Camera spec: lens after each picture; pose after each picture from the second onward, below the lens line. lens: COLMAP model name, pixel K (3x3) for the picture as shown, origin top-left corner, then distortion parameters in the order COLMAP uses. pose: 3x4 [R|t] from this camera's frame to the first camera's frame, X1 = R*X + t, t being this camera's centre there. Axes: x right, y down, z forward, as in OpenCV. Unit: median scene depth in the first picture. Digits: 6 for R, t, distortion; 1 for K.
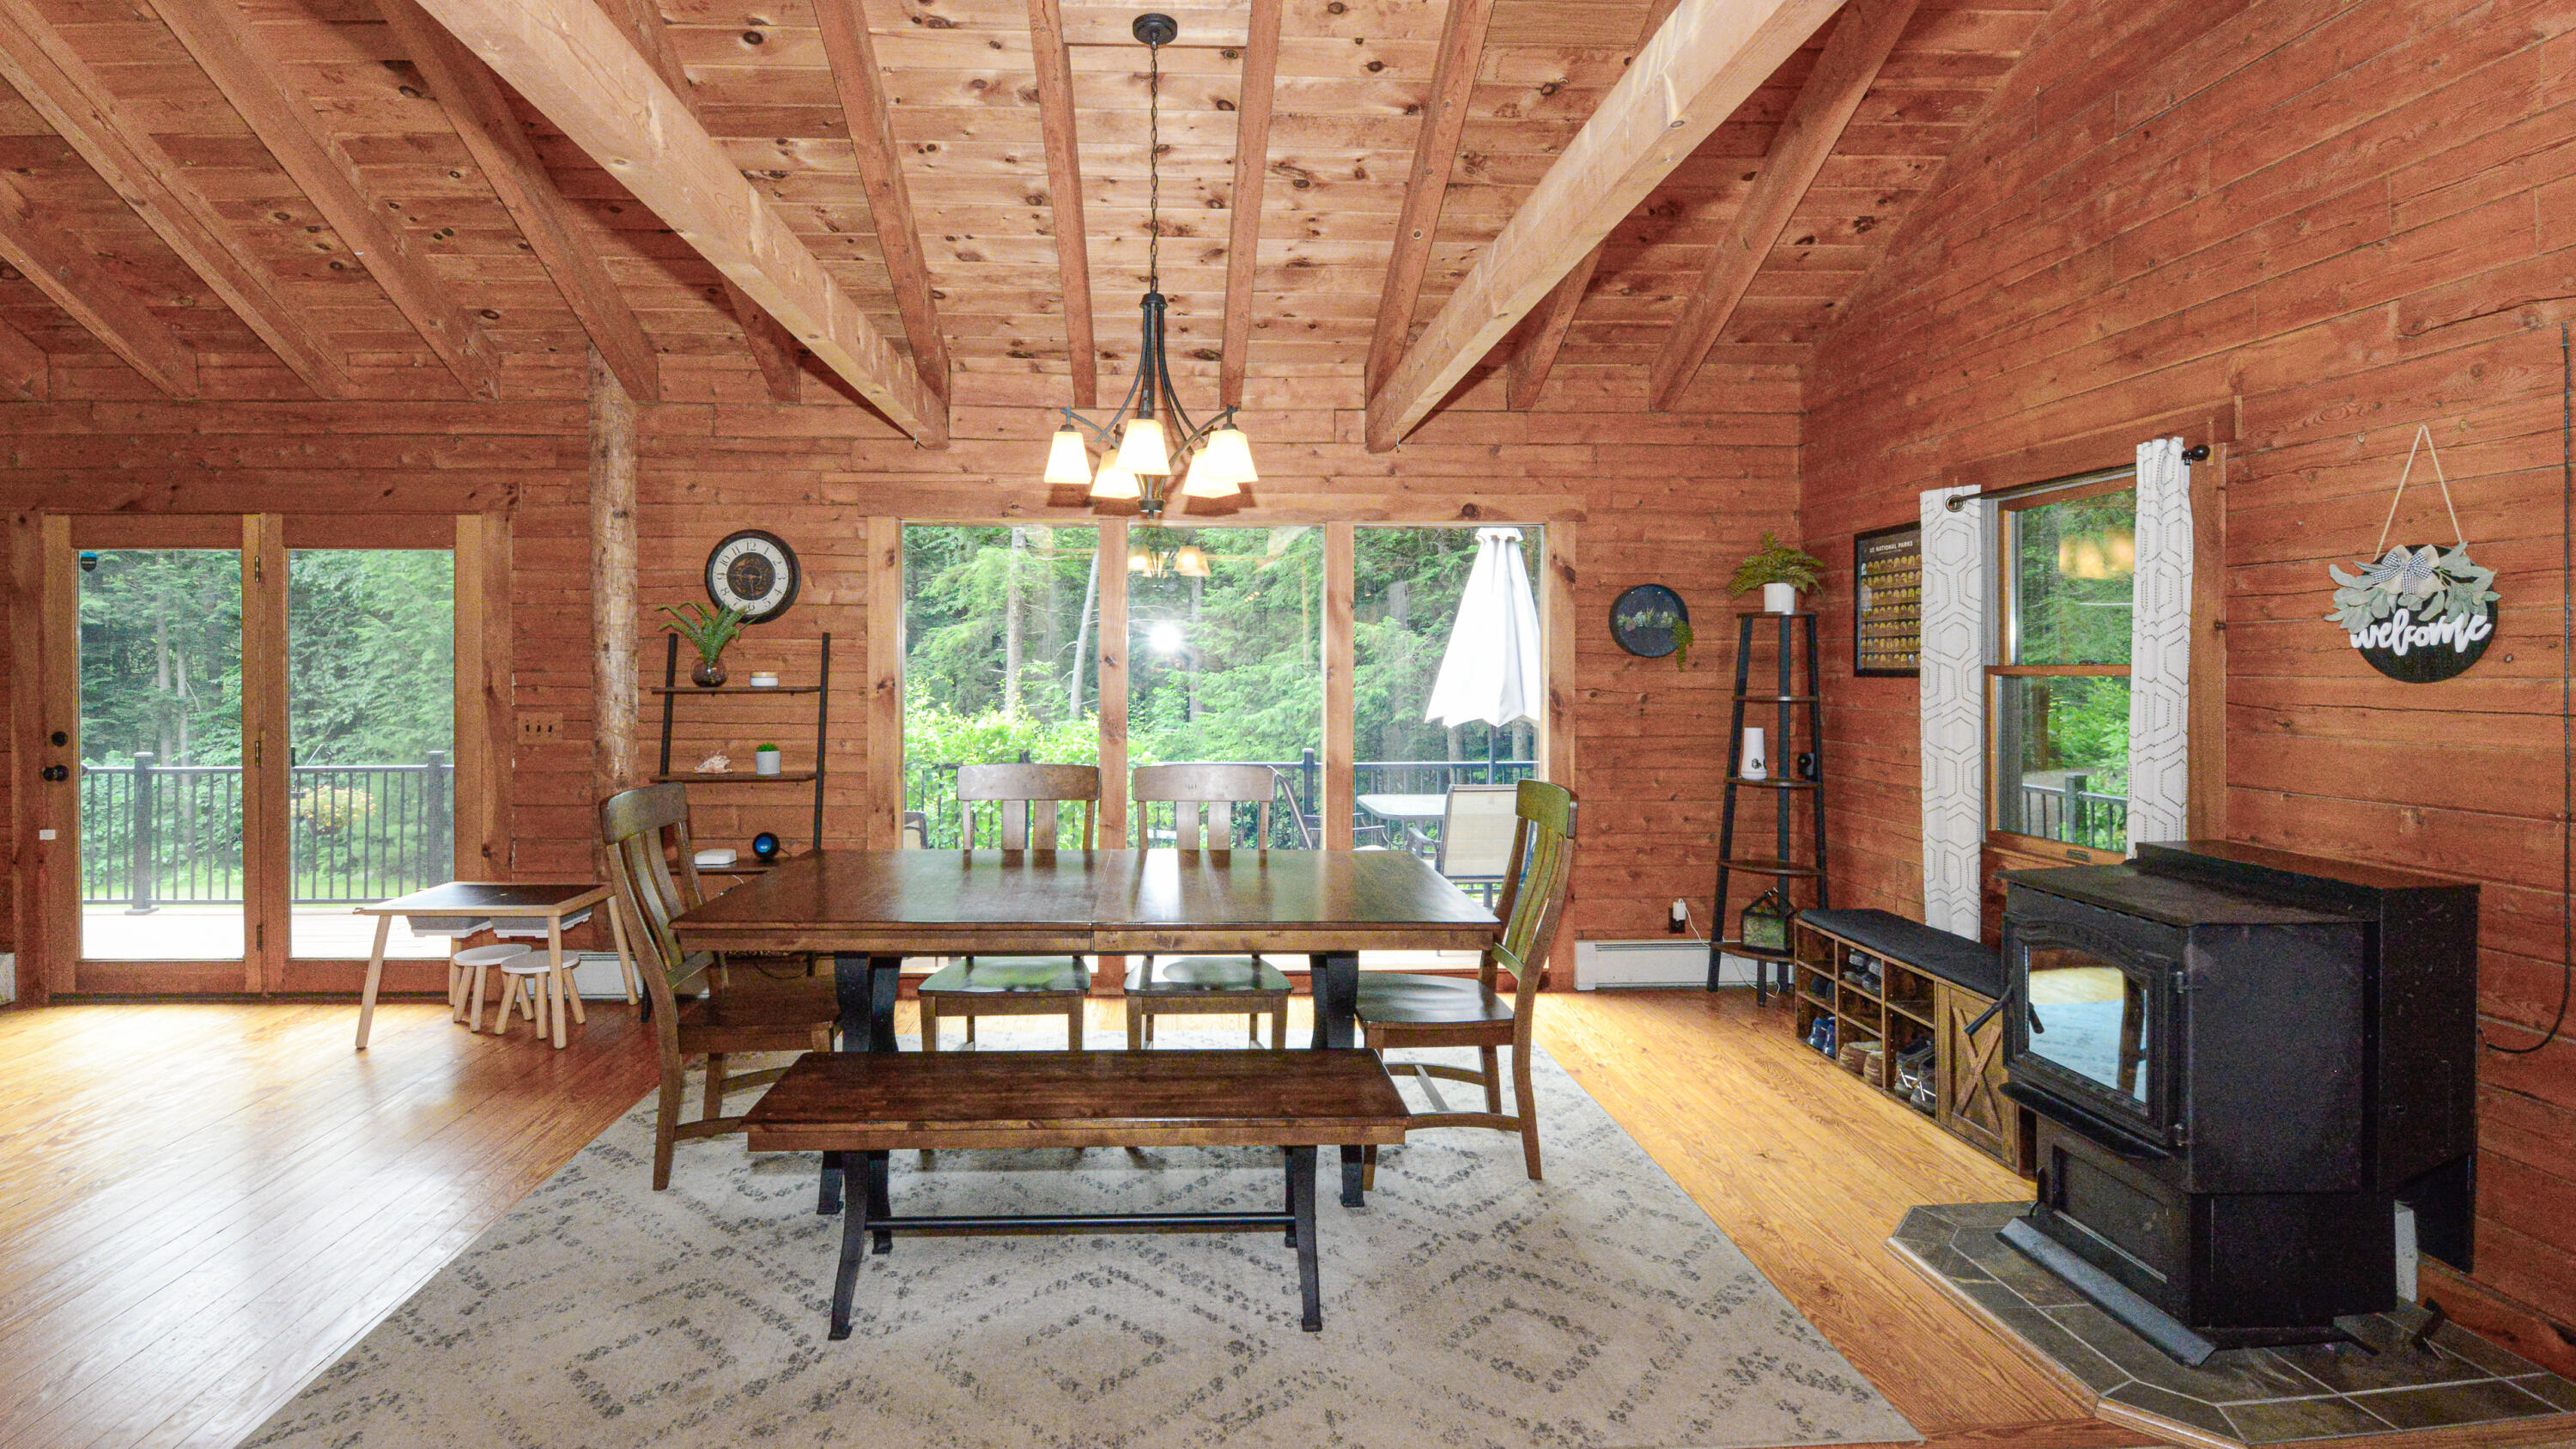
lens RADIAL K [[1155.4, 0, 1228.6], [0, 1155.4, 688.9], [0, 0, 1]] dist [-0.008799, -0.004818]
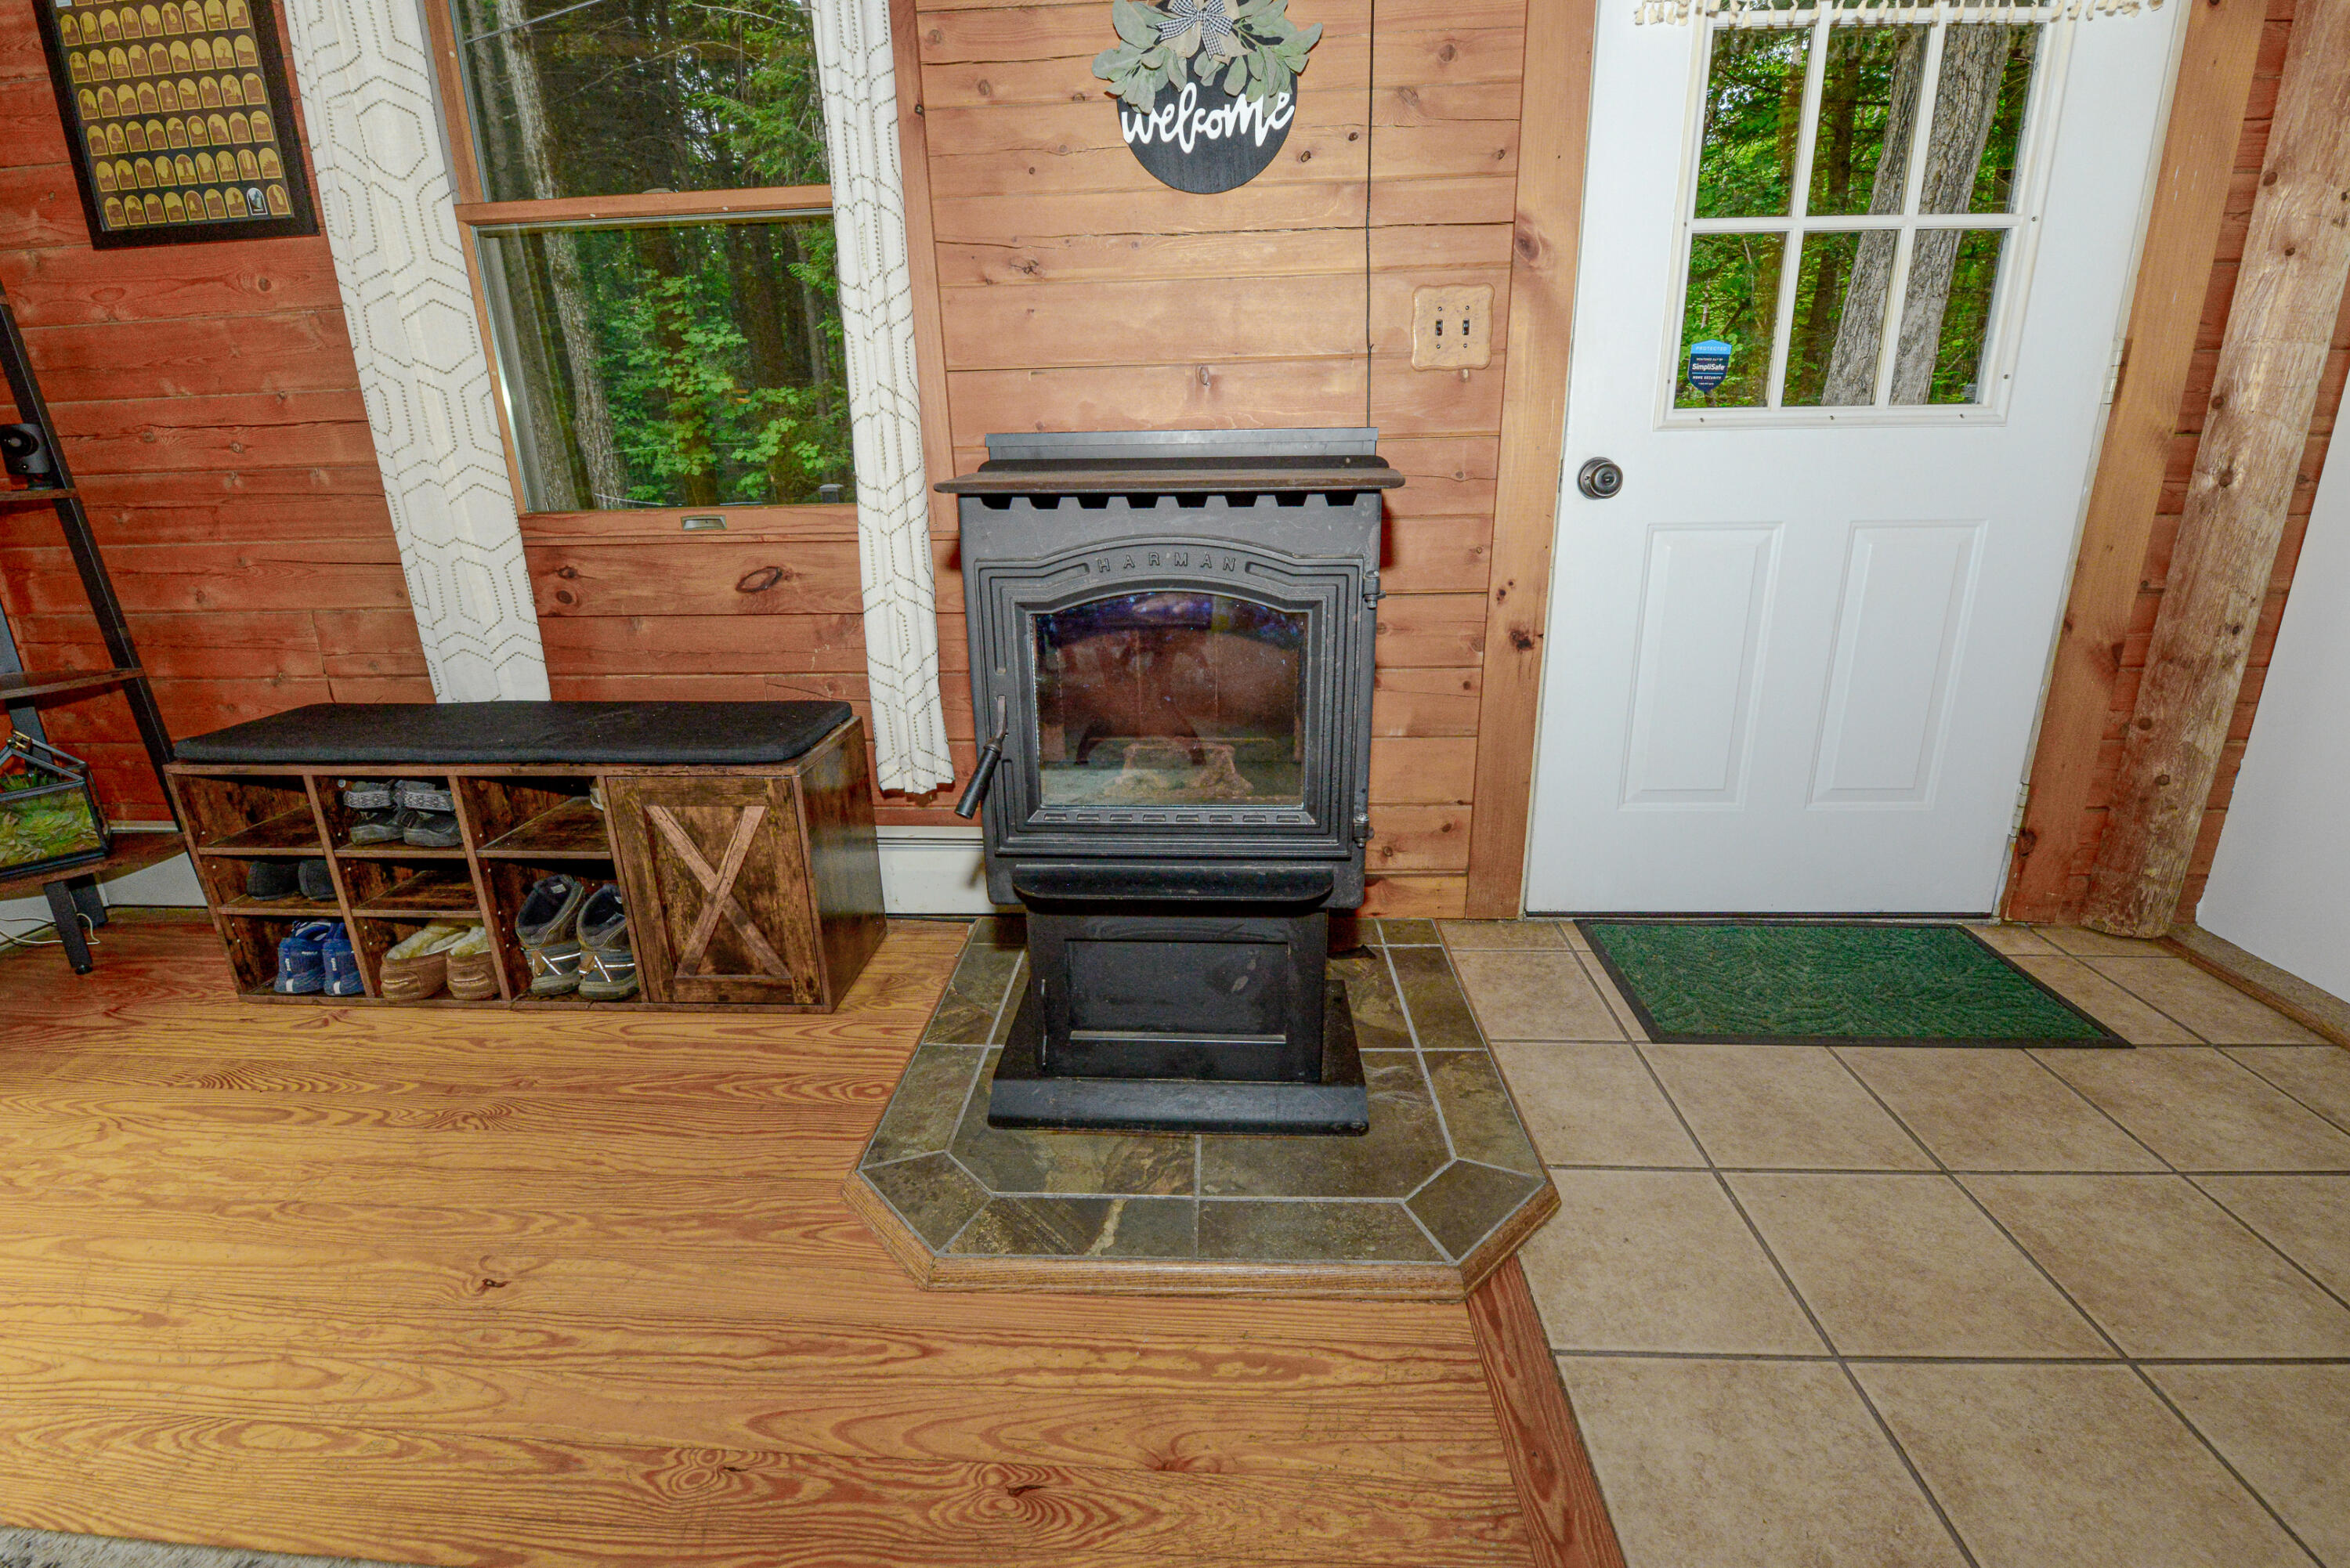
lens RADIAL K [[1049.5, 0, 1157.9], [0, 1049.5, 762.2], [0, 0, 1]] dist [-0.013515, -0.002424]
pose [[0.119085, -0.284945, 0.951118, 0.158057], [0.041886, 0.958524, 0.281919, 0.107240], [-0.992000, 0.006266, 0.126081, 0.607494]]
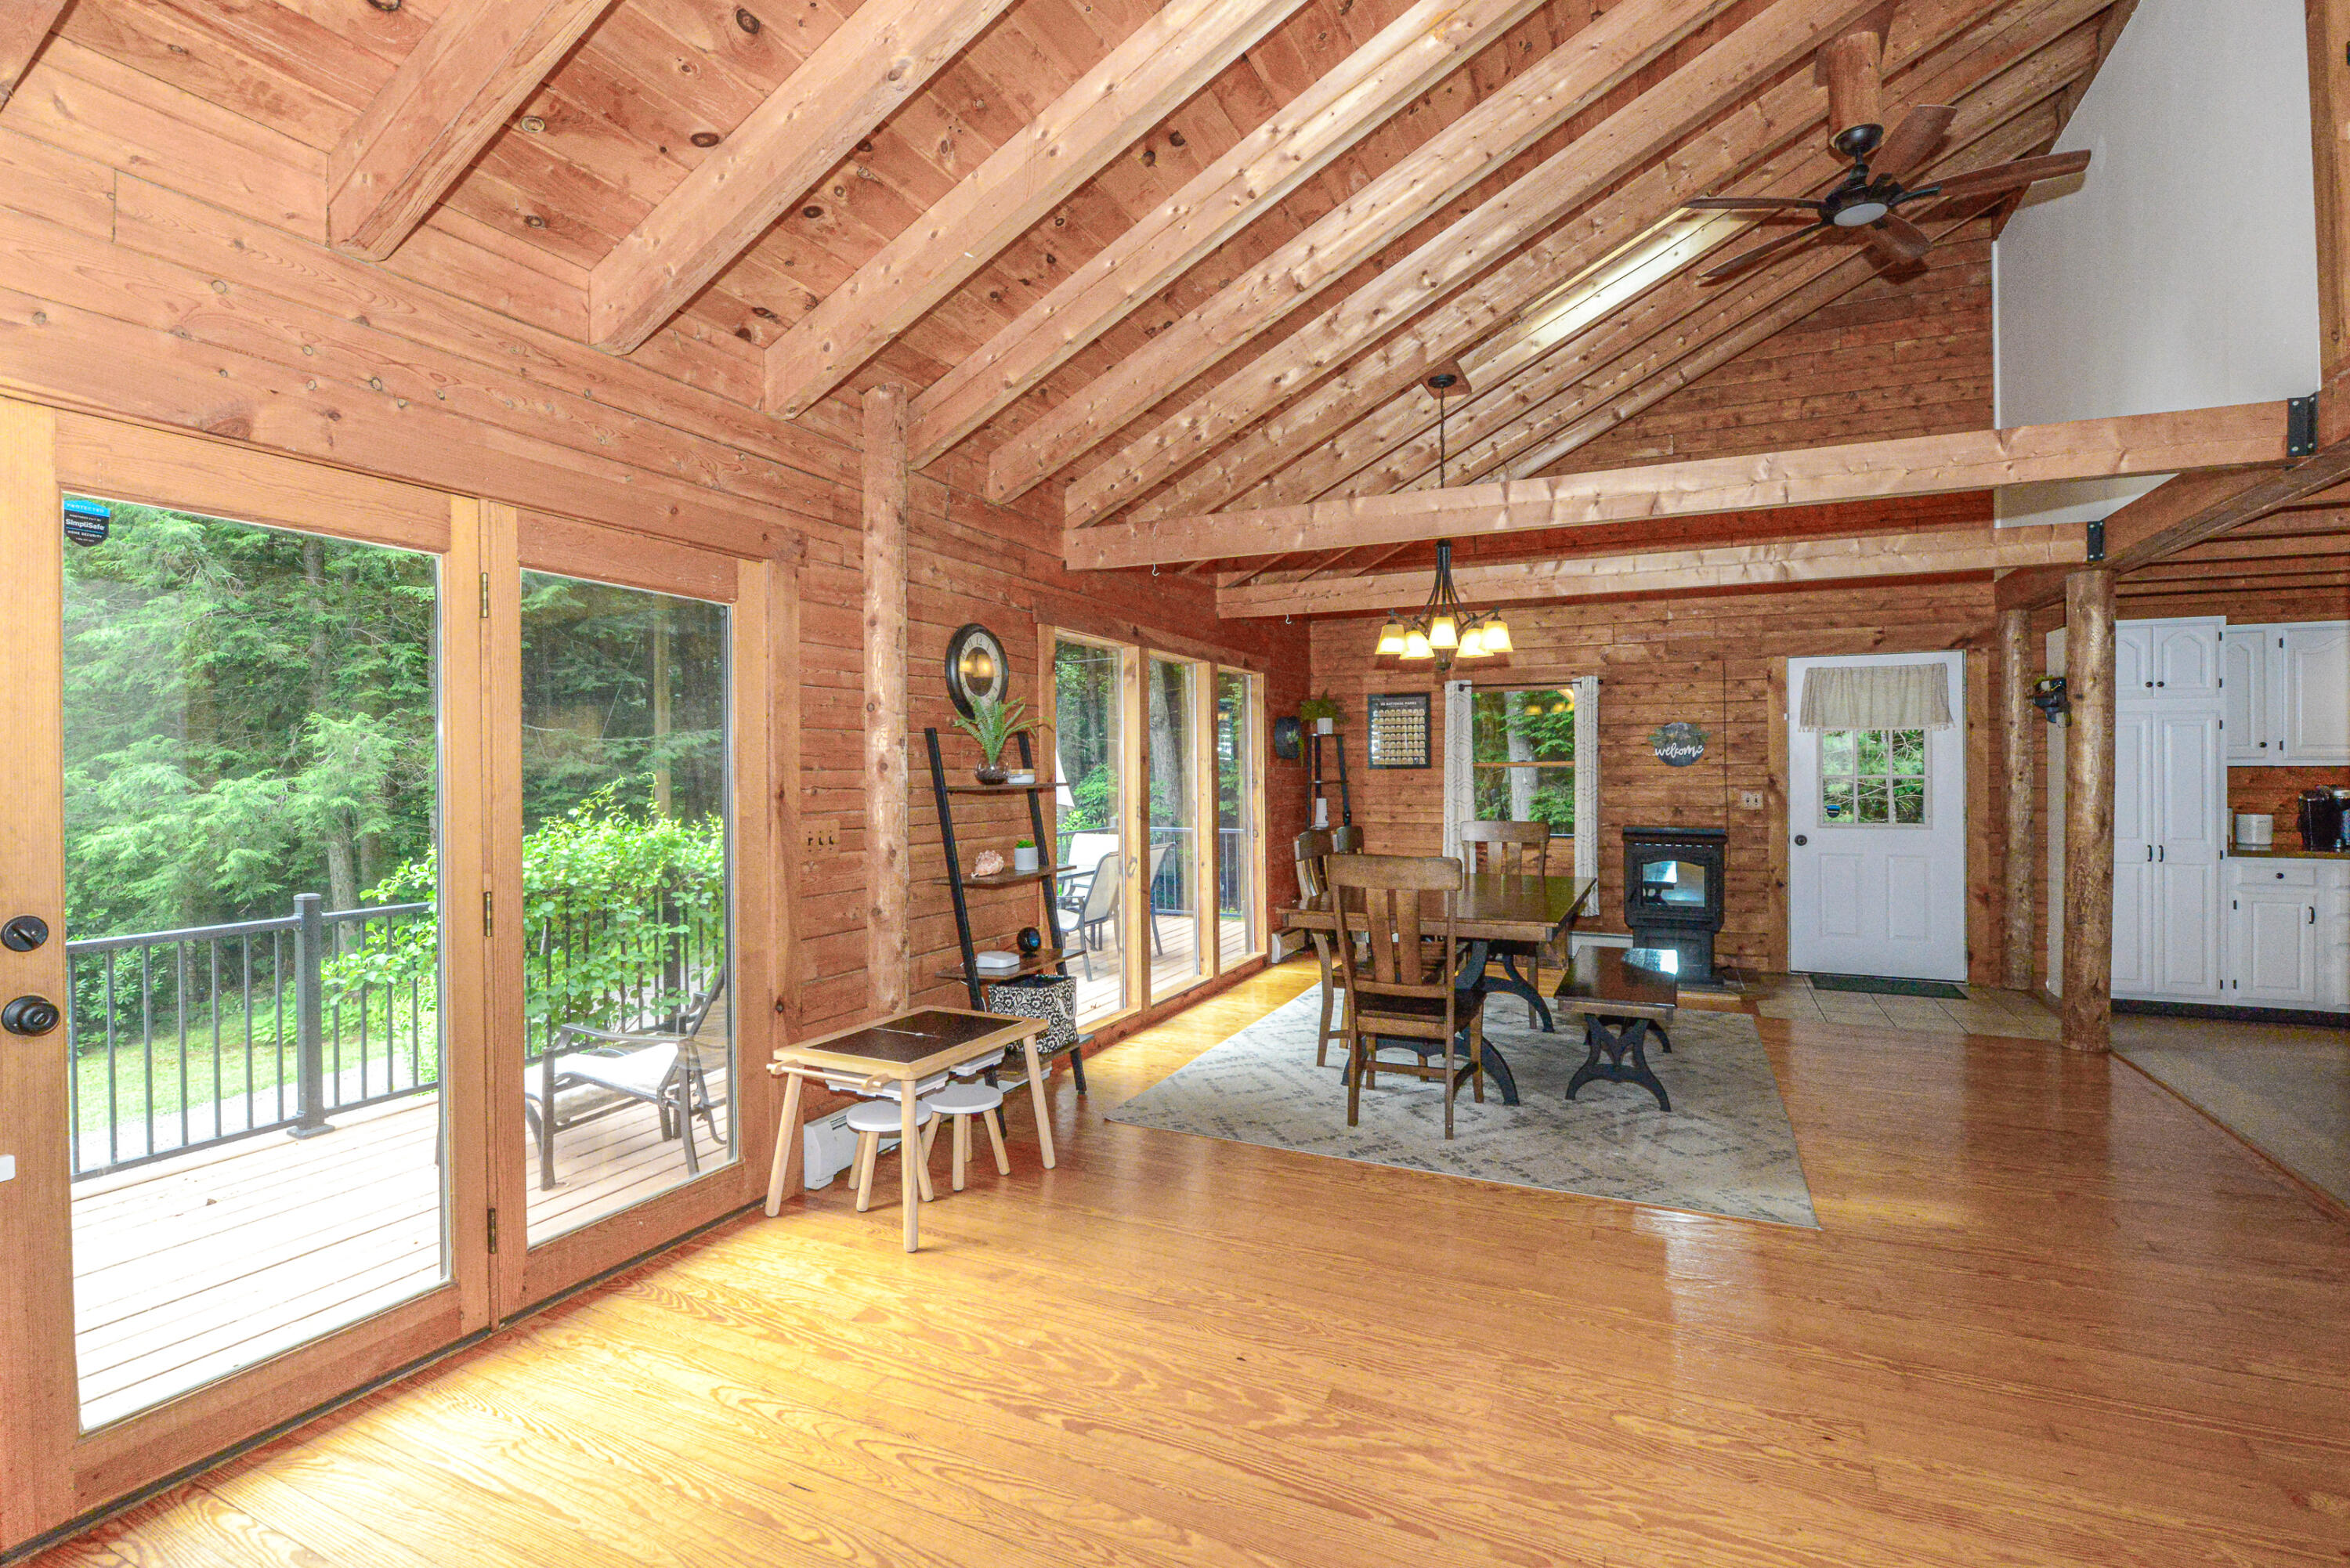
lens RADIAL K [[1049.5, 0, 1153.8], [0, 1049.5, 780.7], [0, 0, 1]] dist [-0.013515, -0.002424]
pose [[0.491413, -0.012722, 0.870834, -1.396044], [0.025106, 0.999685, 0.000437, -0.002883], [-0.870565, 0.021648, 0.491578, 0.543980]]
